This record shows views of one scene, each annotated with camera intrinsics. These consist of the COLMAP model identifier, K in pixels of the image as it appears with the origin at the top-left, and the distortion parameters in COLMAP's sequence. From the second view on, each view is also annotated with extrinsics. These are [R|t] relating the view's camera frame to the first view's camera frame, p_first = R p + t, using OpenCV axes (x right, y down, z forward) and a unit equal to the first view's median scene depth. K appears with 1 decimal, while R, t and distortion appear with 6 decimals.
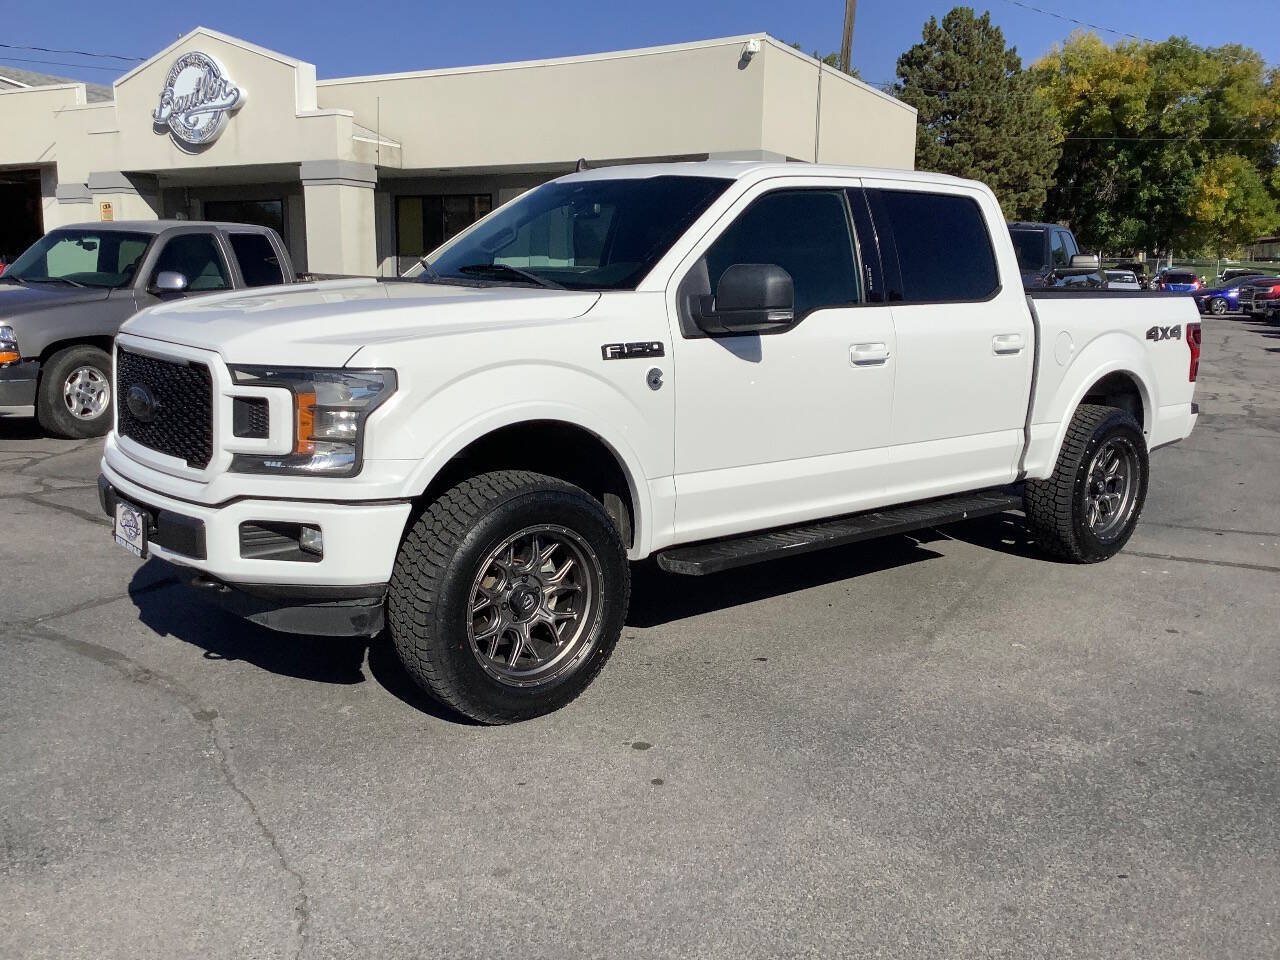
lens RADIAL K [[1177.6, 0, 647.3], [0, 1177.6, 489.5], [0, 0, 1]] dist [0.107404, -0.185179]
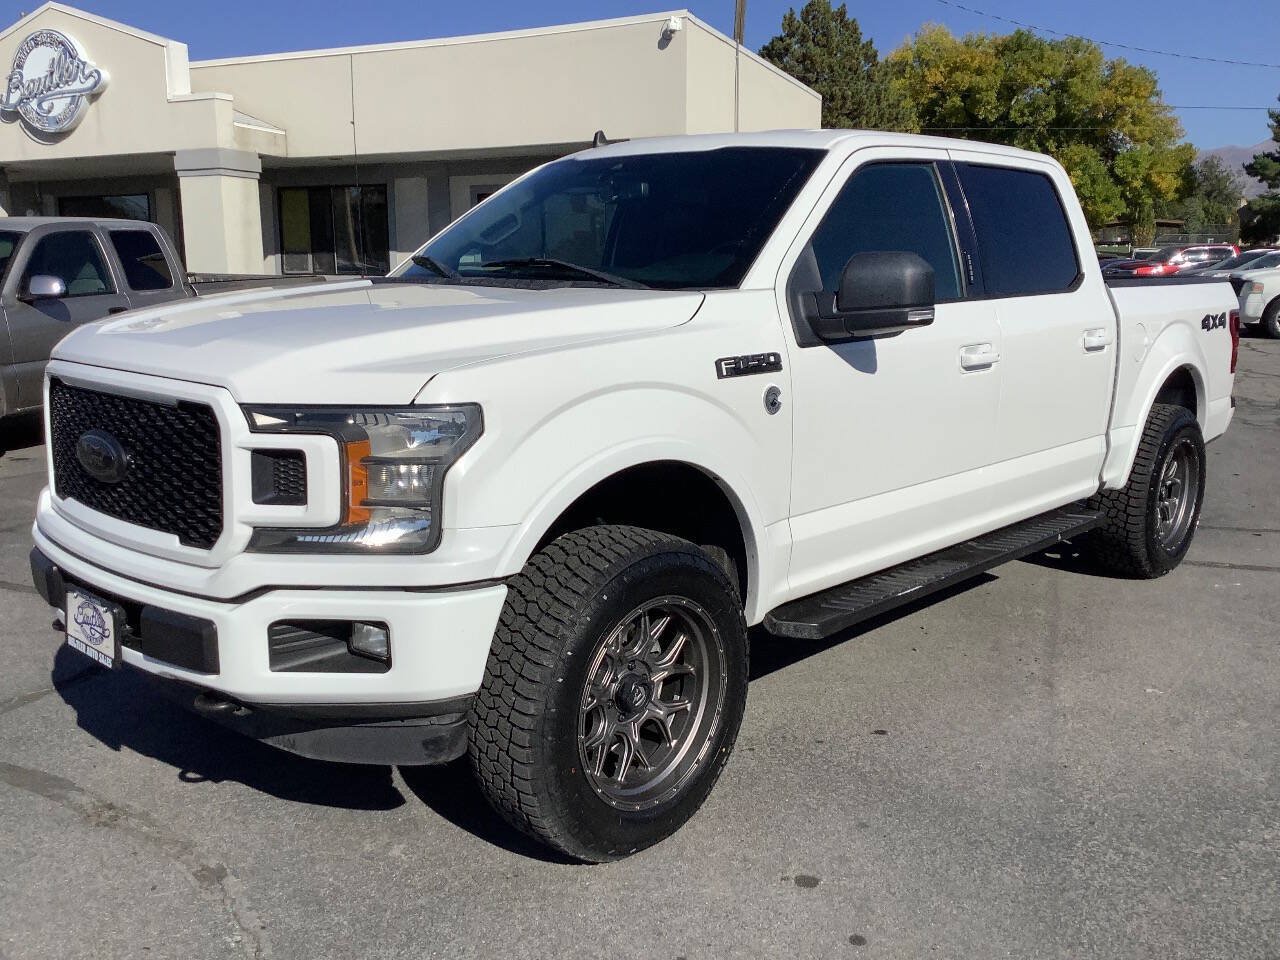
lens RADIAL K [[1165.6, 0, 645.8], [0, 1165.6, 488.4], [0, 0, 1]] dist [0.086711, -0.134756]
pose [[0.992372, -0.040653, 0.116388, -0.143755], [0.039867, 0.999164, 0.009071, -0.037615], [-0.116659, -0.004361, 0.993162, 0.195336]]
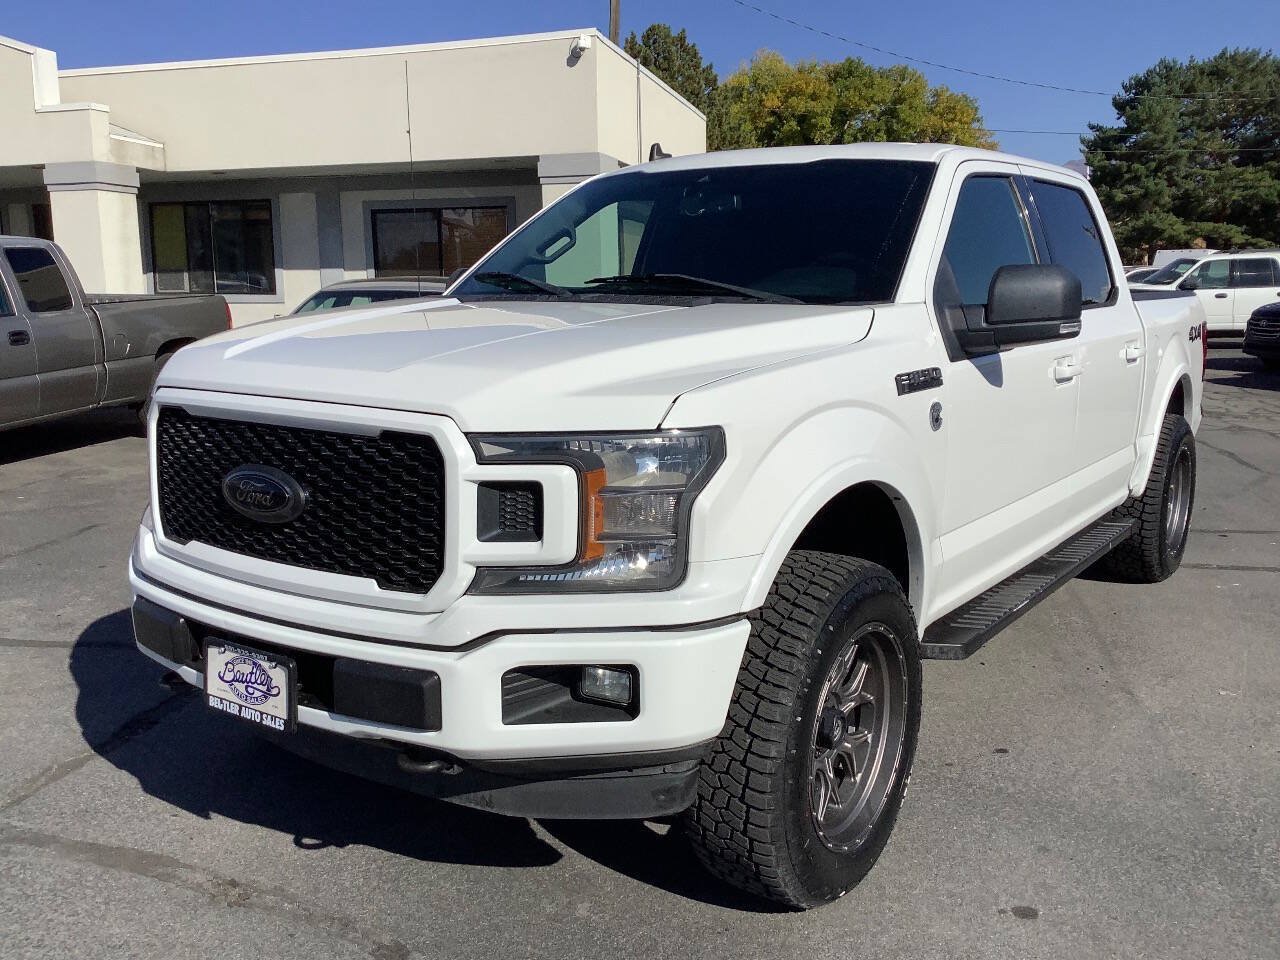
lens RADIAL K [[1159.2, 0, 639.7], [0, 1159.2, 484.2], [0, 0, 1]] dist [0.107080, -0.190678]
pose [[0.966515, -0.065516, 0.248105, -0.310987], [0.068048, 0.997681, -0.001633, -0.051185], [-0.247422, 0.018461, 0.968732, 0.261361]]
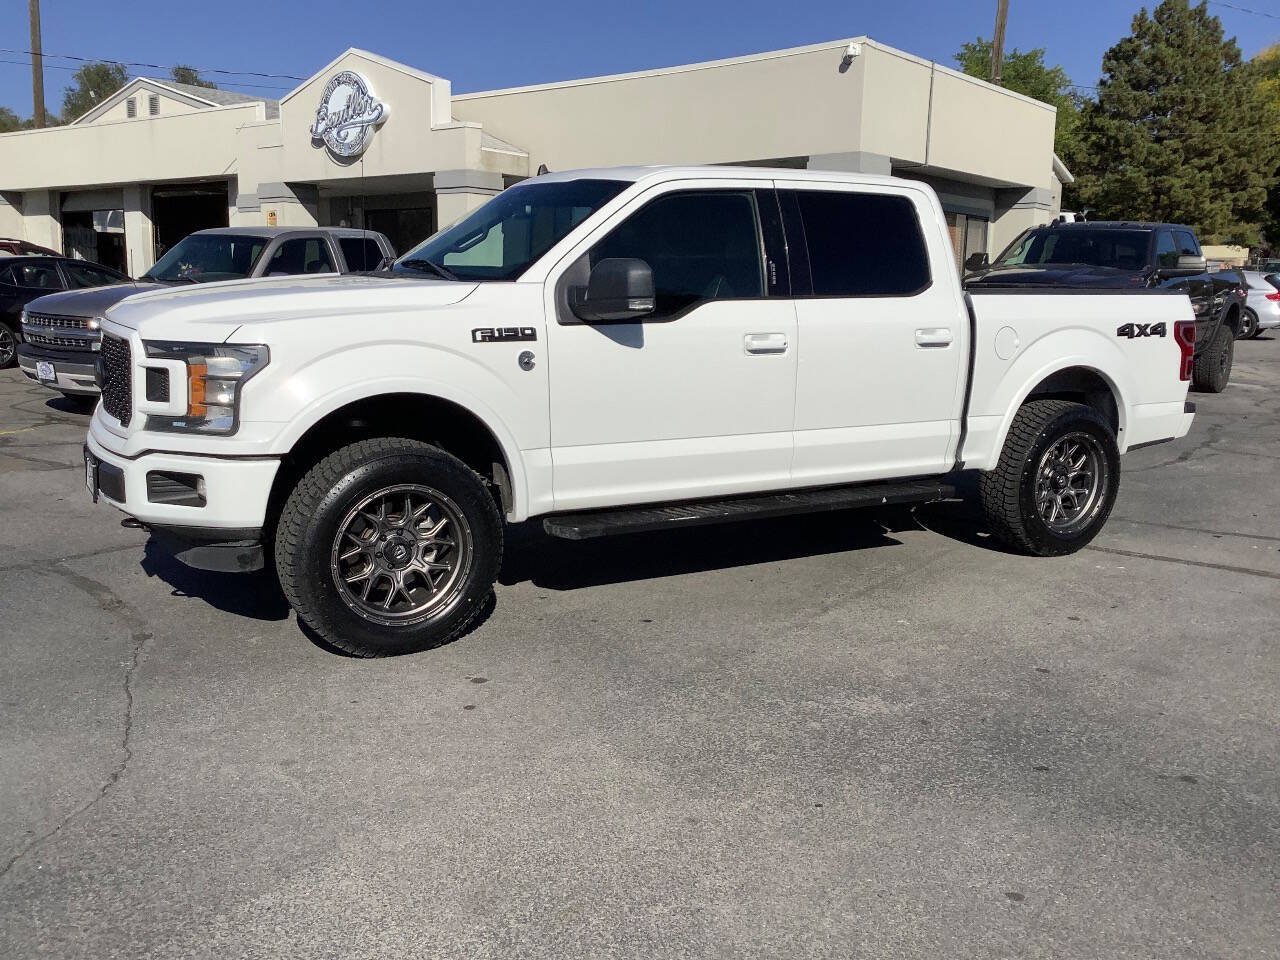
lens RADIAL K [[1186.5, 0, 654.1], [0, 1186.5, 496.4], [0, 0, 1]] dist [0.108280, -0.194796]
pose [[0.985082, 0.031958, -0.169095, 0.270145], [-0.032044, 0.999484, 0.002223, 0.024496], [0.169079, 0.003229, 0.985597, -0.079931]]
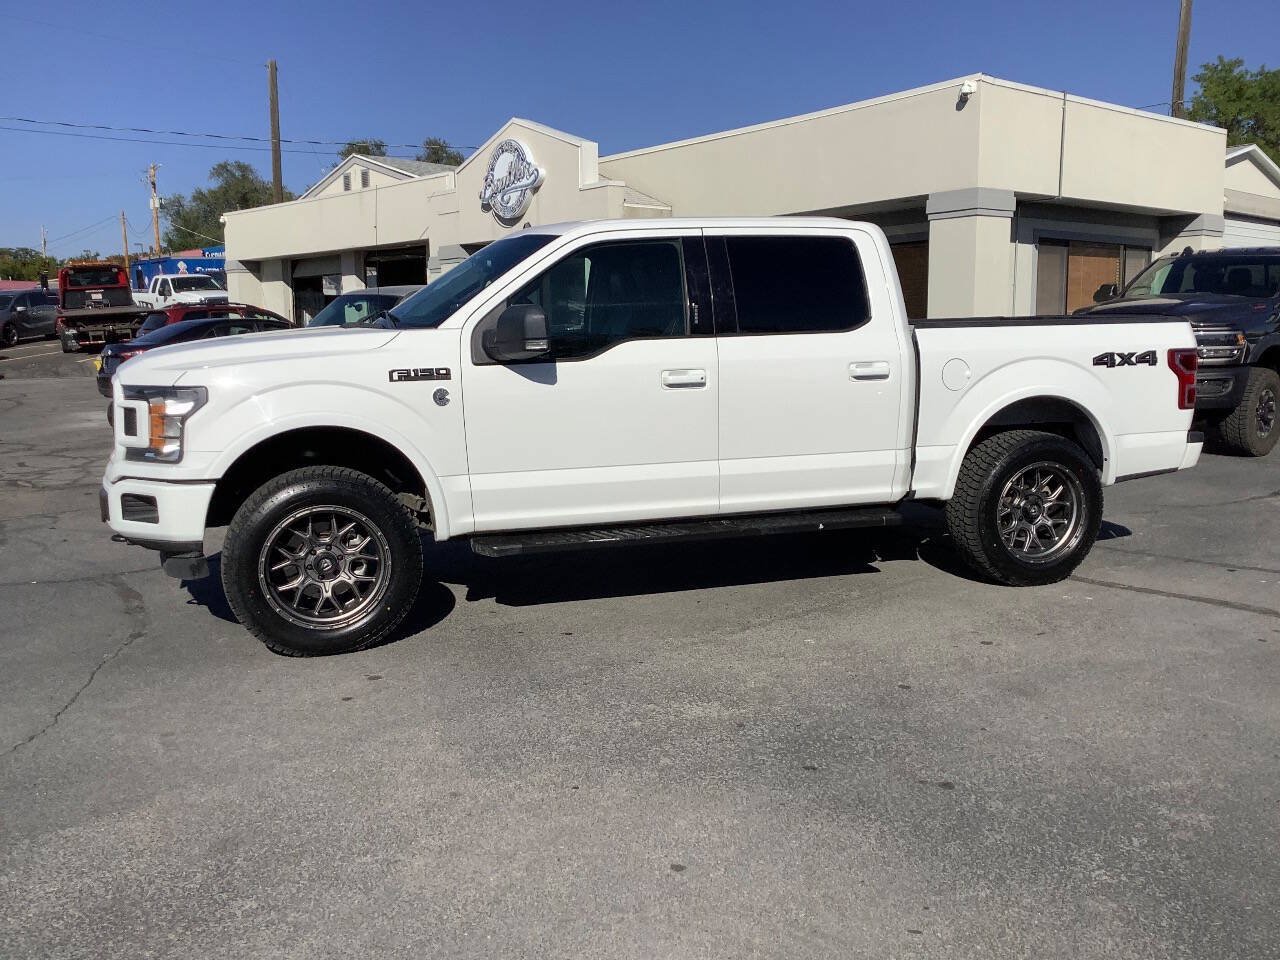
lens RADIAL K [[1196.7, 0, 656.9], [0, 1196.7, 486.3], [0, 0, 1]] dist [0.154430, -0.342382]
pose [[0.928099, 0.022160, -0.371673, 0.592325], [-0.038797, 0.998549, -0.037343, 0.035023], [0.370306, 0.049077, 0.927613, -0.092532]]
